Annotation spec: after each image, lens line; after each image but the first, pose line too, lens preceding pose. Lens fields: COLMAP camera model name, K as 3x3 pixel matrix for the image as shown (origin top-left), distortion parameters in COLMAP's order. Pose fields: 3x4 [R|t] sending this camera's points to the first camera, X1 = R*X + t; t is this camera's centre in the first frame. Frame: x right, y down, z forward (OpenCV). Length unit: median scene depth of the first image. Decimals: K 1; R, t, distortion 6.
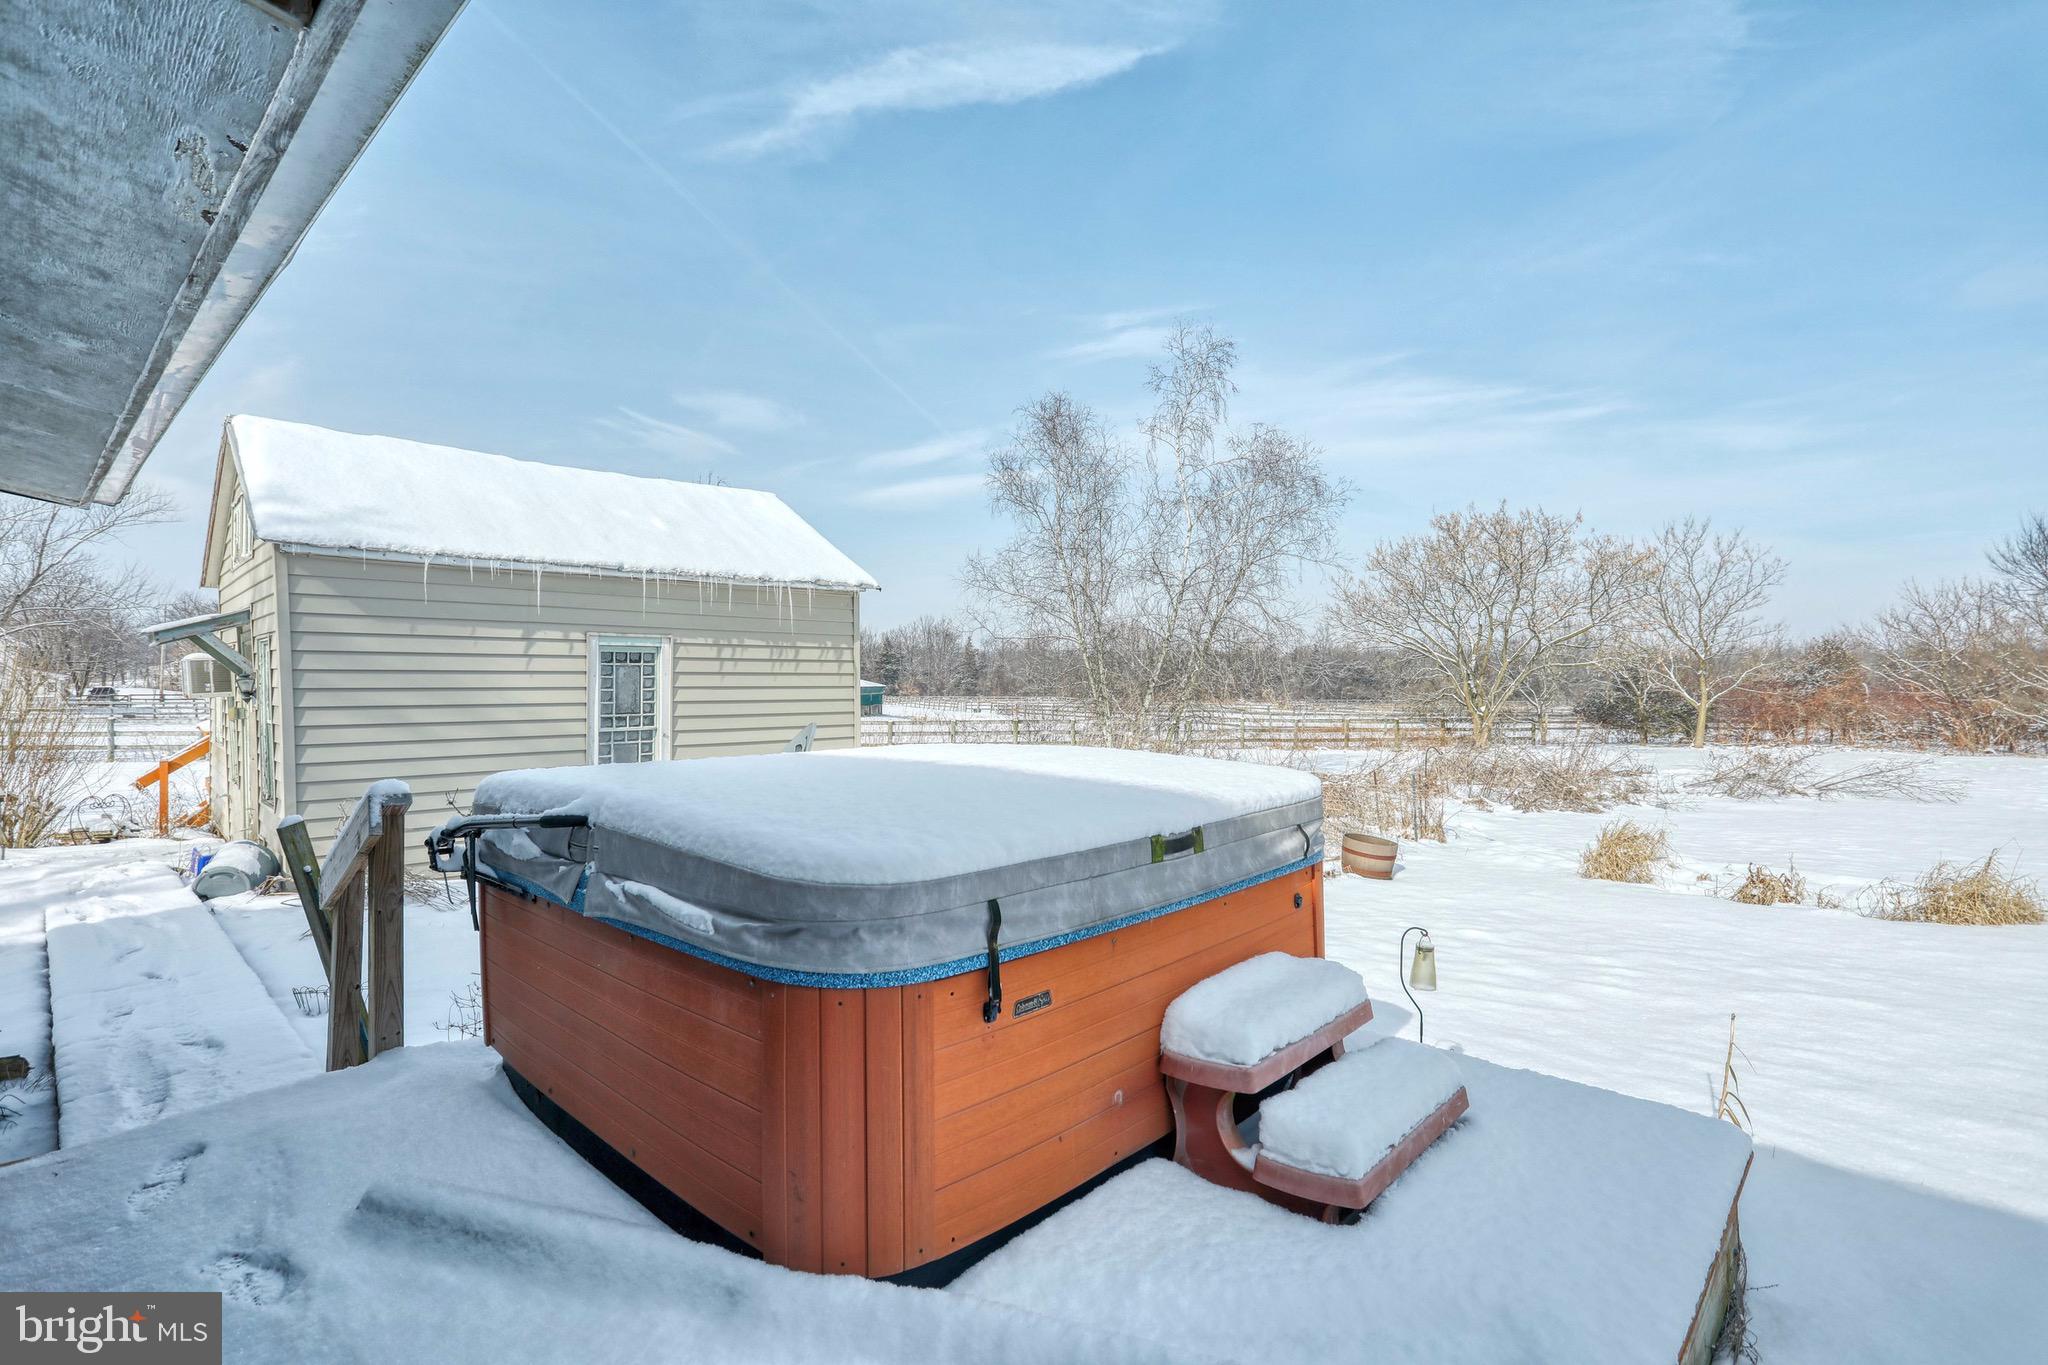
lens RADIAL K [[990.3, 0, 1021.0], [0, 990.3, 686.0], [0, 0, 1]] dist [-0.003873, 0.001339]
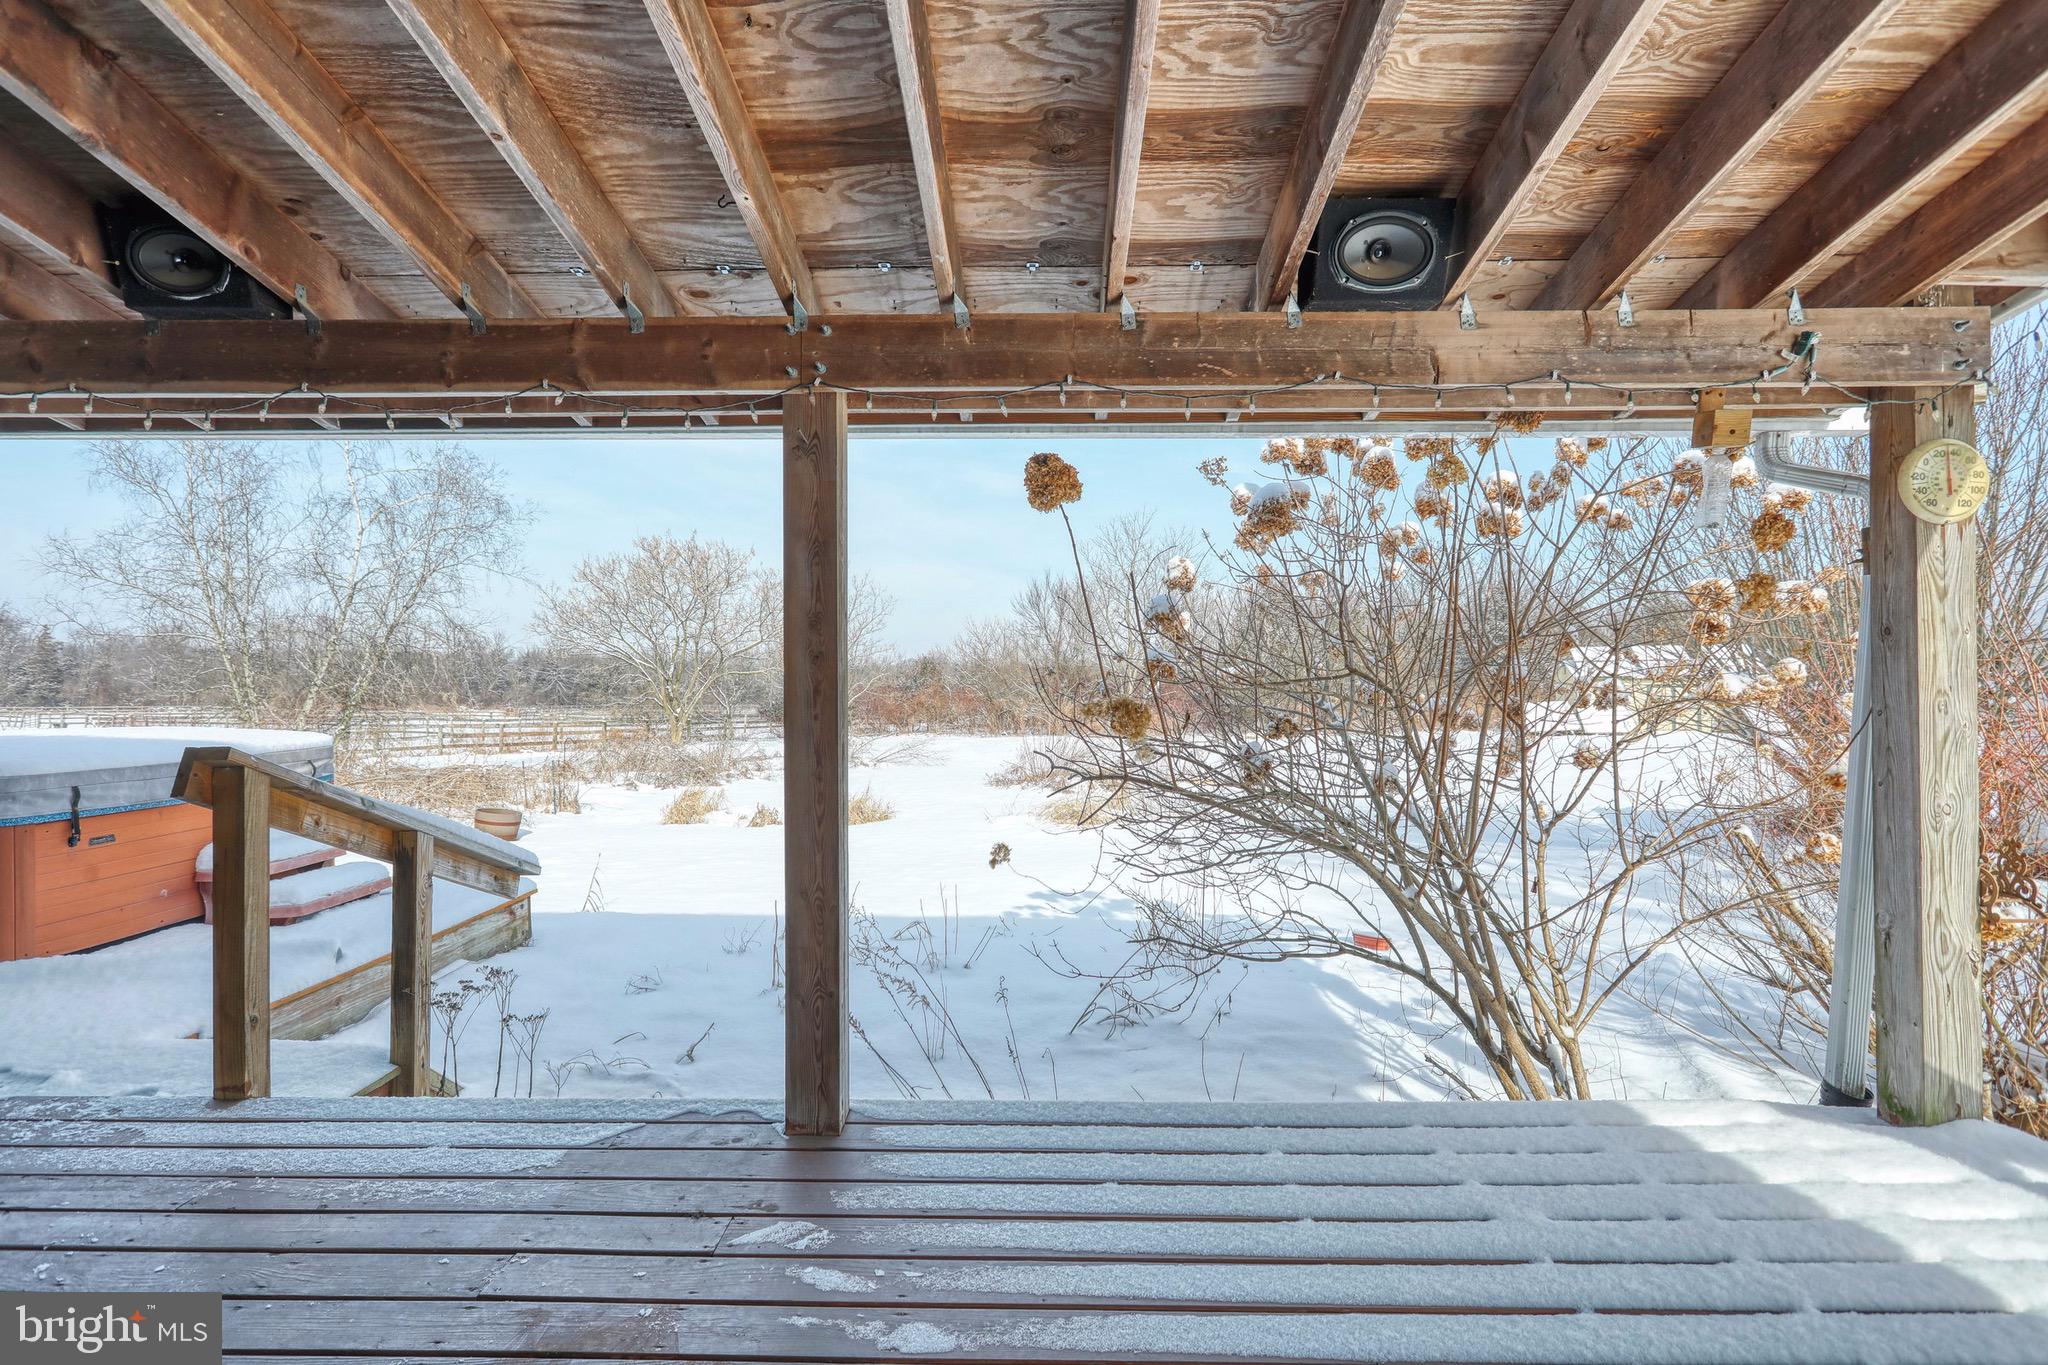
lens RADIAL K [[990.3, 0, 1026.0], [0, 990.3, 675.7], [0, 0, 1]] dist [-0.003873, 0.001339]
pose [[0.745295, 0.009266, 0.666671, 0.007099], [0.001612, 0.999875, -0.015699, 0.002095], [-0.666733, 0.012775, 0.745187, -0.179058]]
